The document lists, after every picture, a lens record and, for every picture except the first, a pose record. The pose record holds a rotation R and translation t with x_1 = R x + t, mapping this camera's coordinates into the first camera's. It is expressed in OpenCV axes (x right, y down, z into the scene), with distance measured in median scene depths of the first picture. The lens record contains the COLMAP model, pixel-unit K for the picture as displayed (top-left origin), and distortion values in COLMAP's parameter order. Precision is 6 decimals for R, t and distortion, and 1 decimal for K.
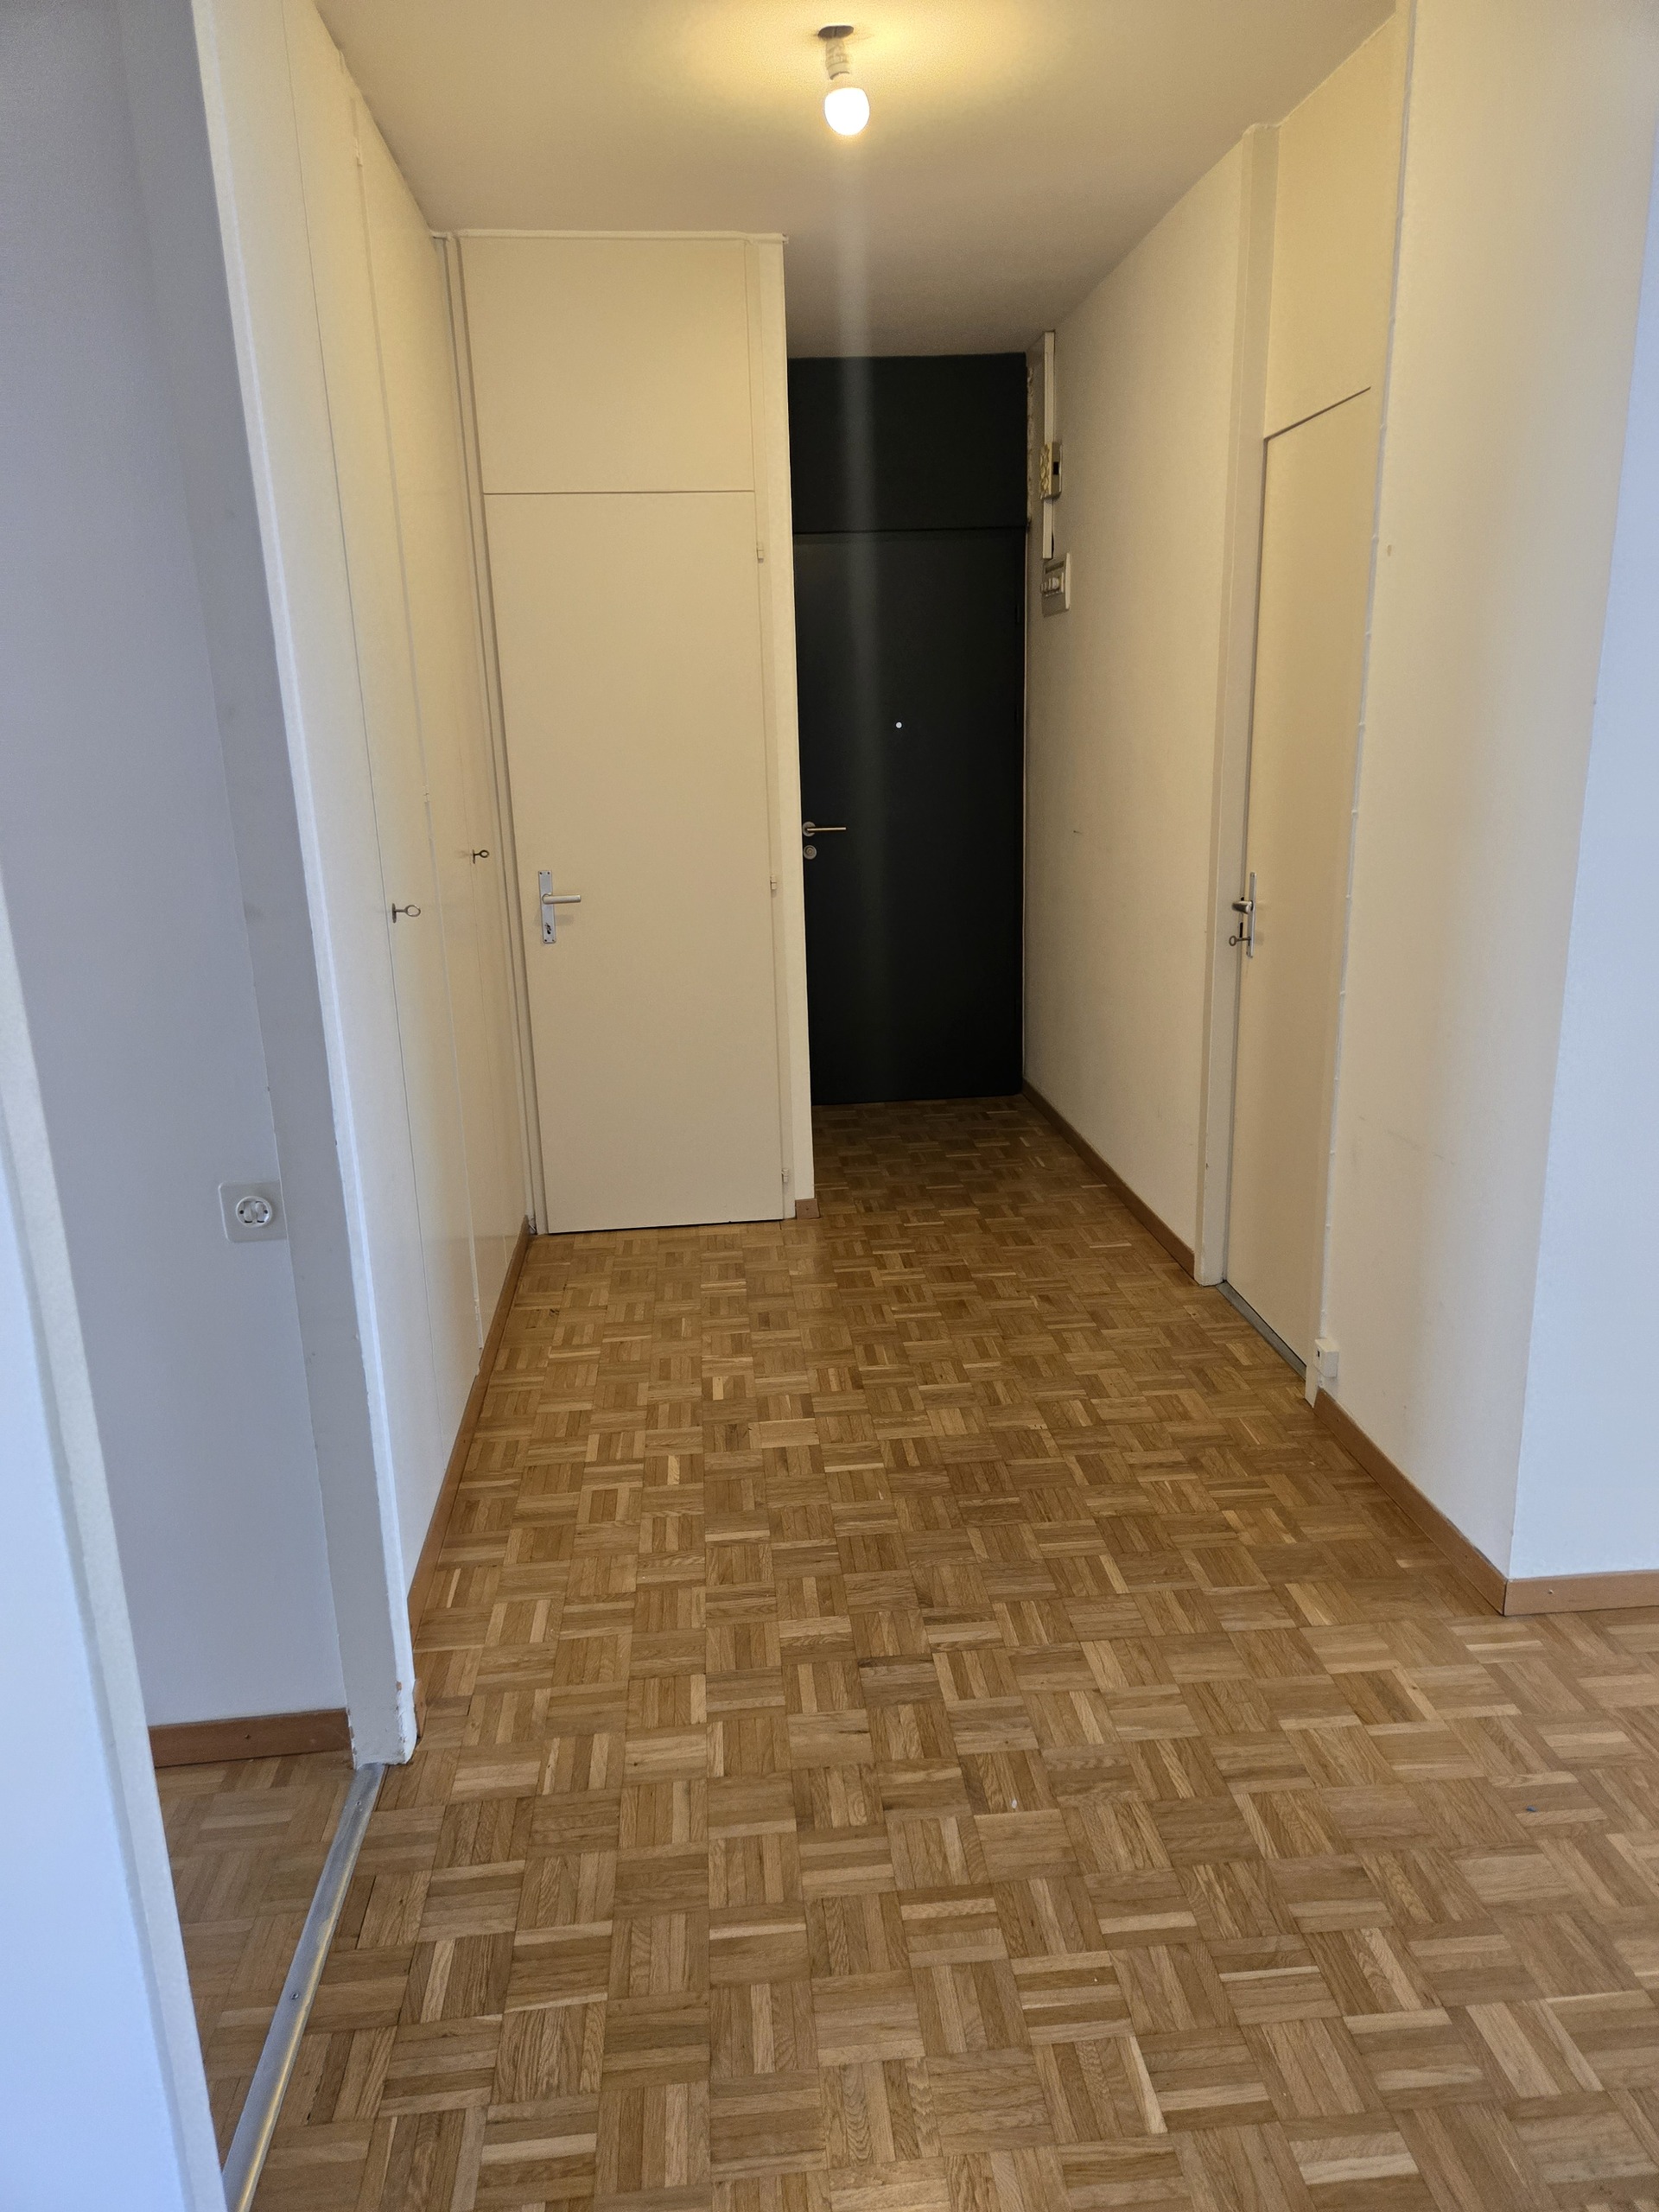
lens RADIAL K [[1485.9, 0, 829.6], [0, 1485.9, 1107.5], [0, 0, 1]] dist [0.027337, -0.007397]
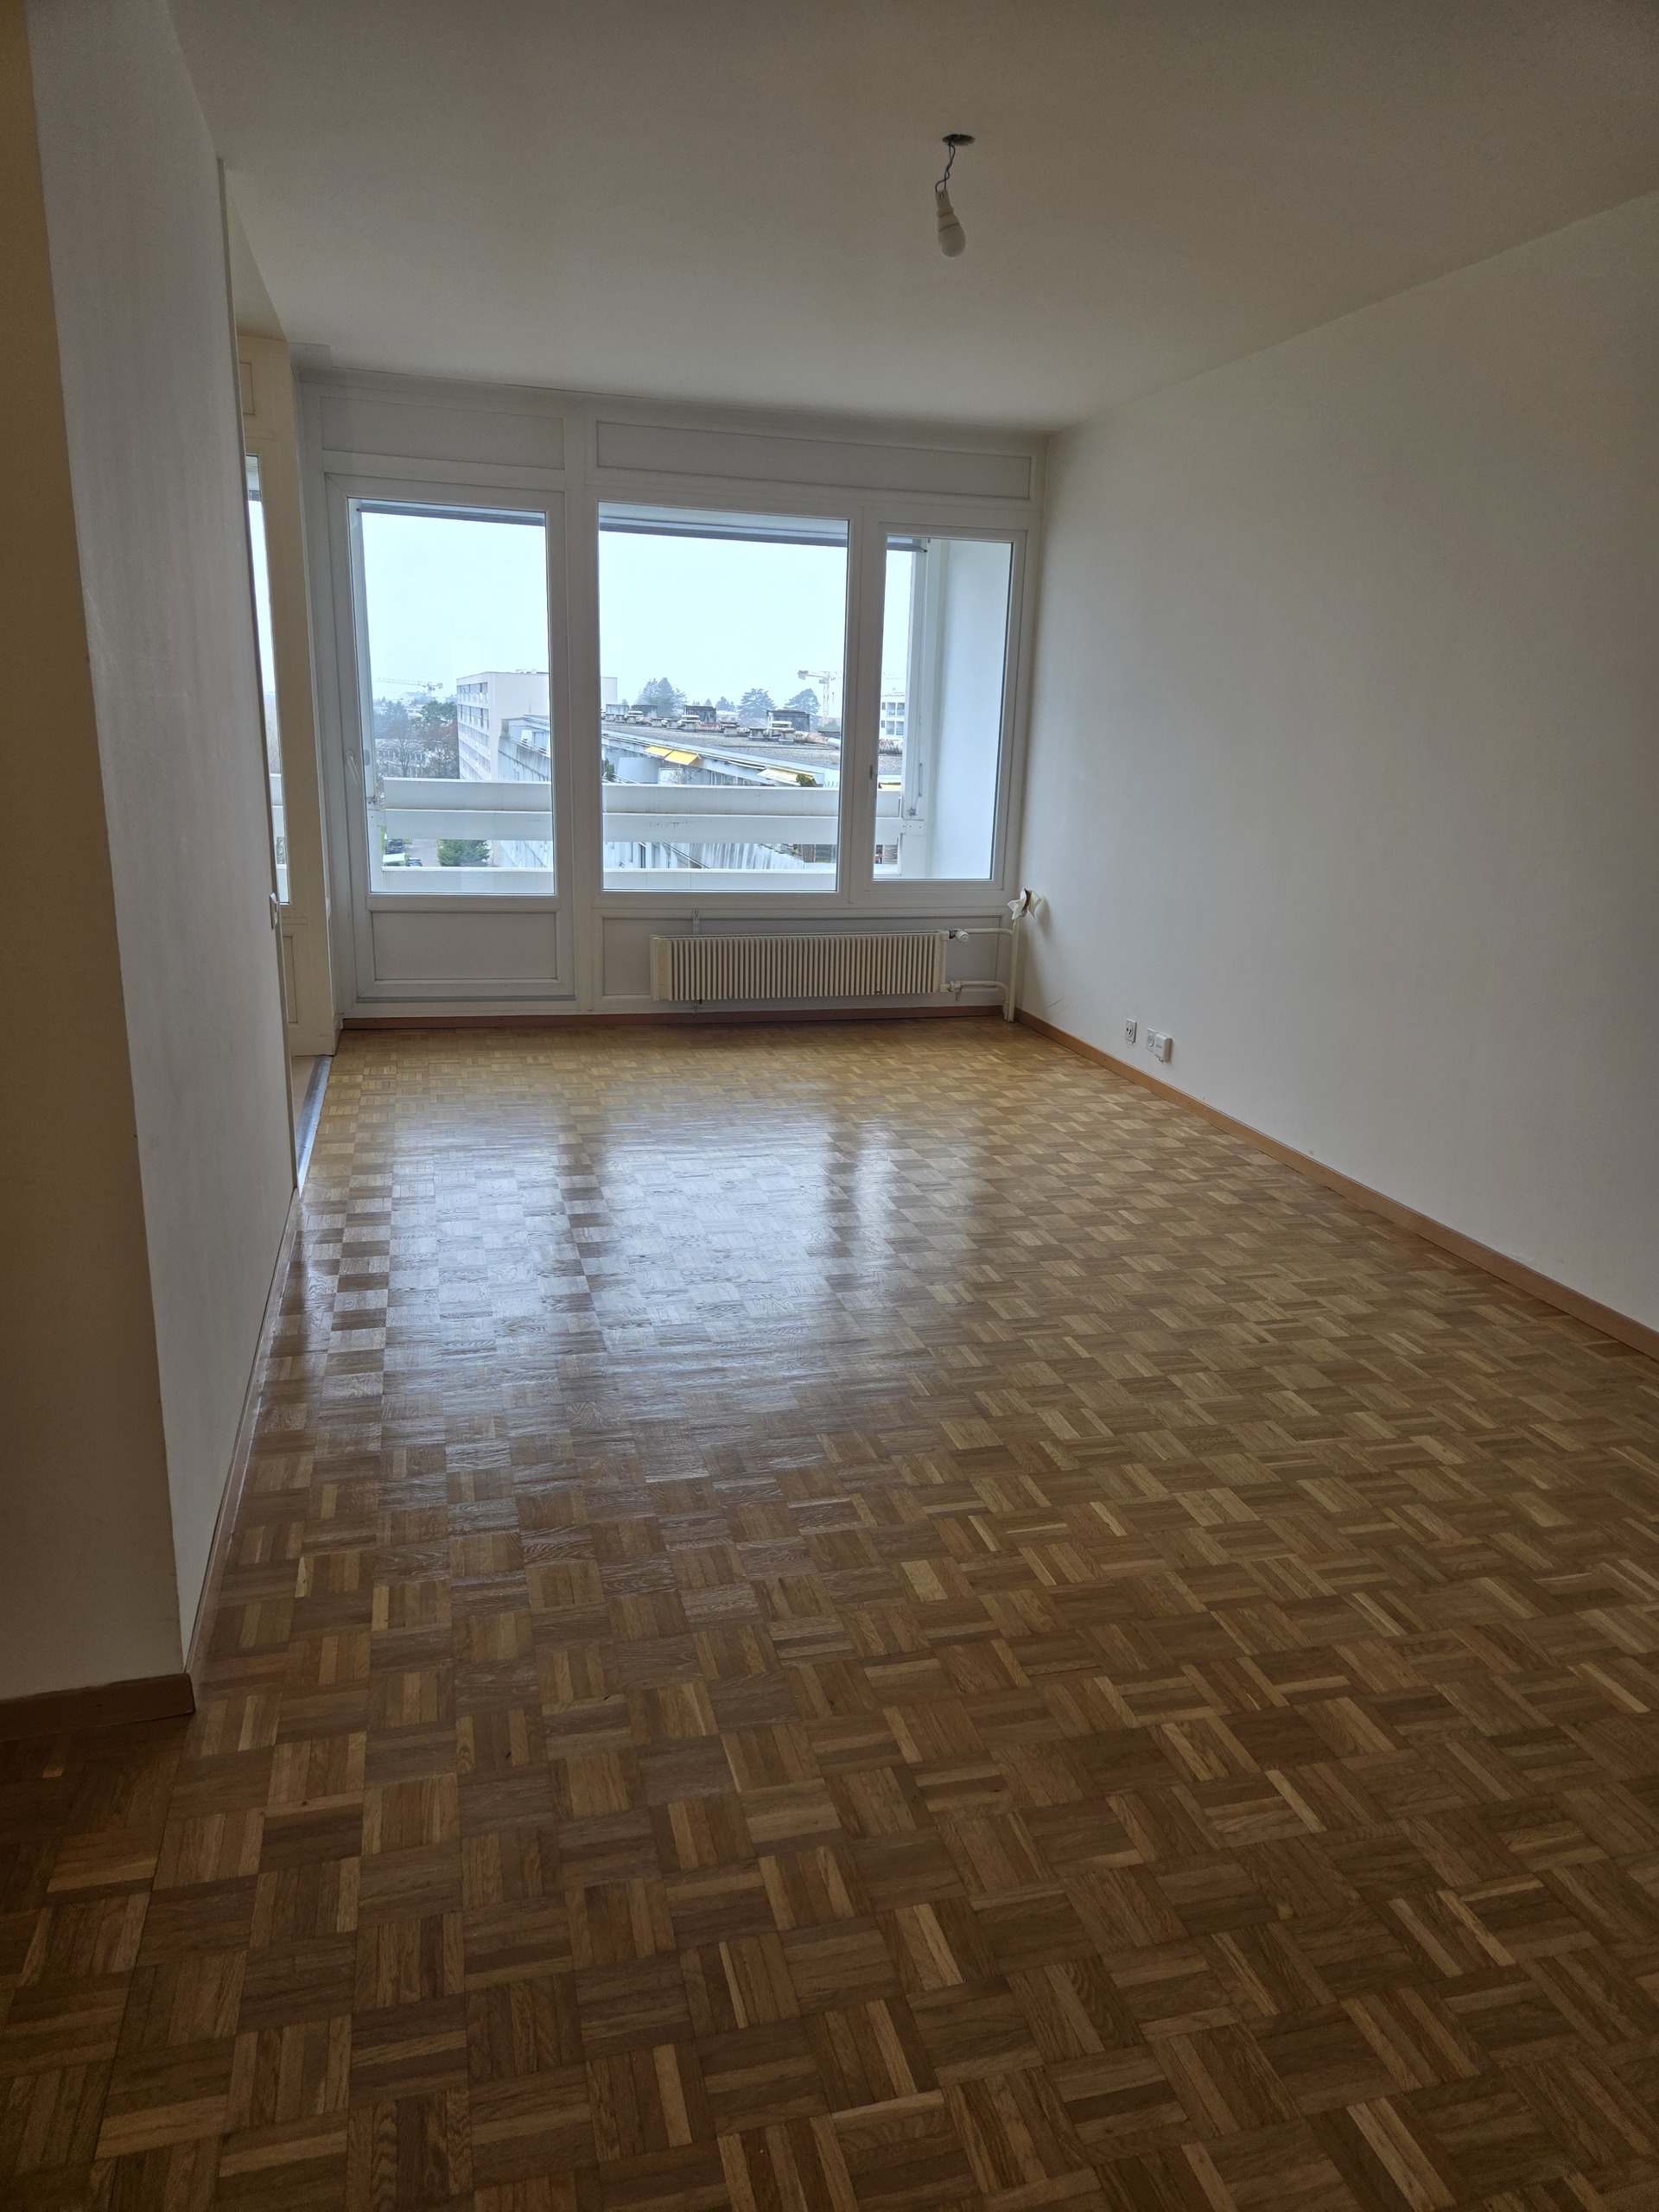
lens RADIAL K [[1485.9, 0, 836.7], [0, 1485.9, 1104.6], [0, 0, 1]] dist [0.027337, -0.007397]
pose [[-0.171593, -0.231109, 0.957677, -0.429636], [0.234942, 0.934448, 0.267599, -0.158888], [-0.956743, 0.270917, -0.106048, 0.756022]]
